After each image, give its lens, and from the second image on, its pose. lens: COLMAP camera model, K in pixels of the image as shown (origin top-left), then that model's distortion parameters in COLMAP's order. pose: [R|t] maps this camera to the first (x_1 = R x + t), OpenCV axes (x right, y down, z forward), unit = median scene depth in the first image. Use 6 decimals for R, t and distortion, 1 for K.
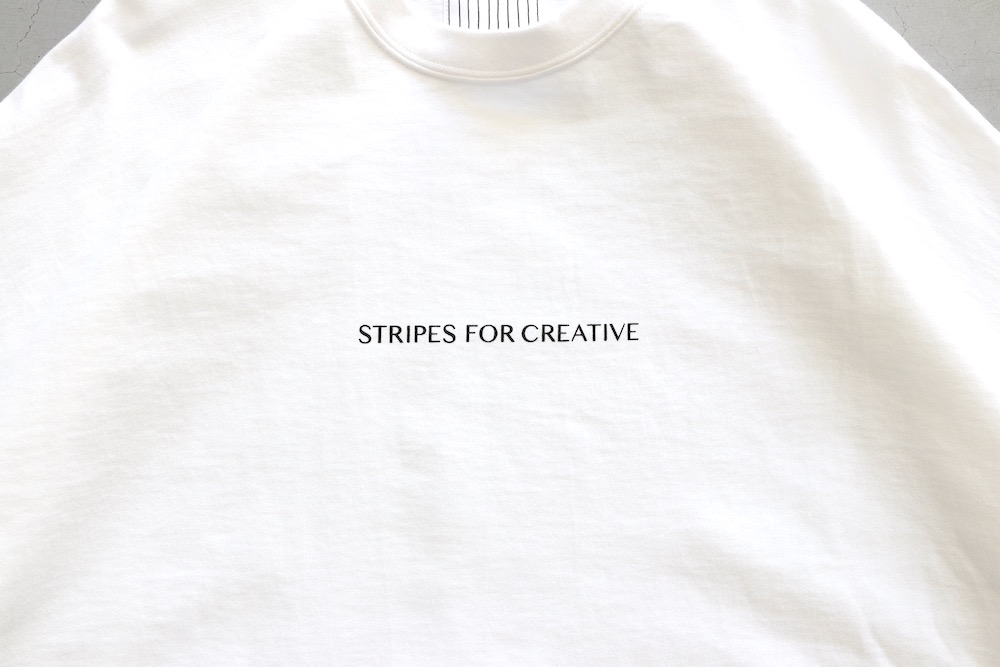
lens RADIAL K [[982.9, 0, 500.3], [0, 982.9, 338.4], [0, 0, 1]] dist [-0.078422, 0.000000]
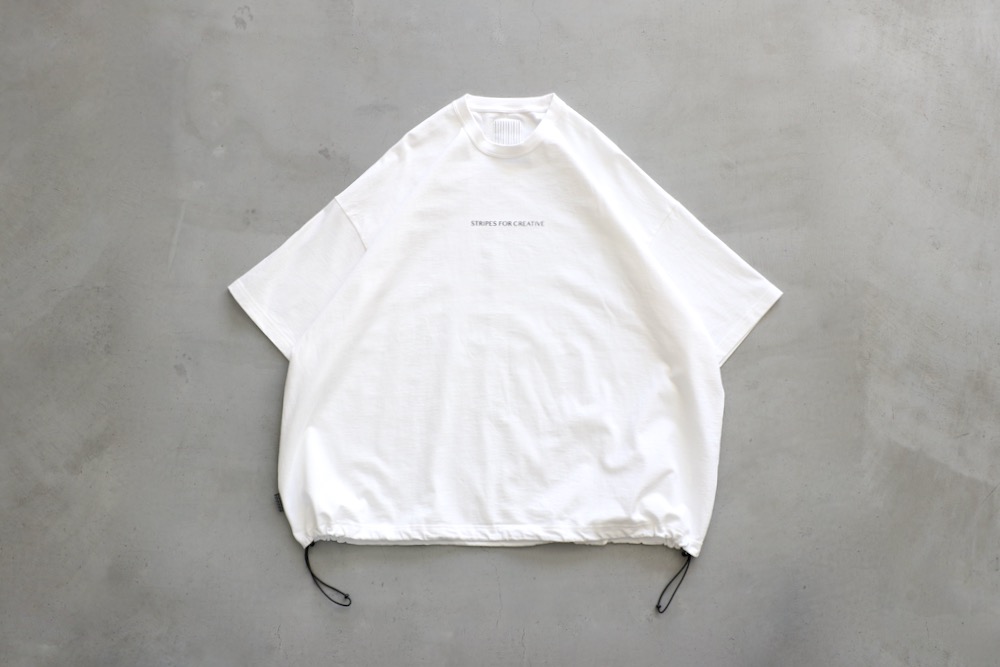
lens RADIAL K [[982.9, 0, 501.9], [0, 982.9, 339.5], [0, 0, 1]] dist [-0.078422, 0.000000]
pose [[0.999963, 0.007392, 0.004302, -0.037259], [-0.007332, 0.999877, -0.013836, 0.505348], [-0.004404, 0.013804, 0.999895, -2.852198]]
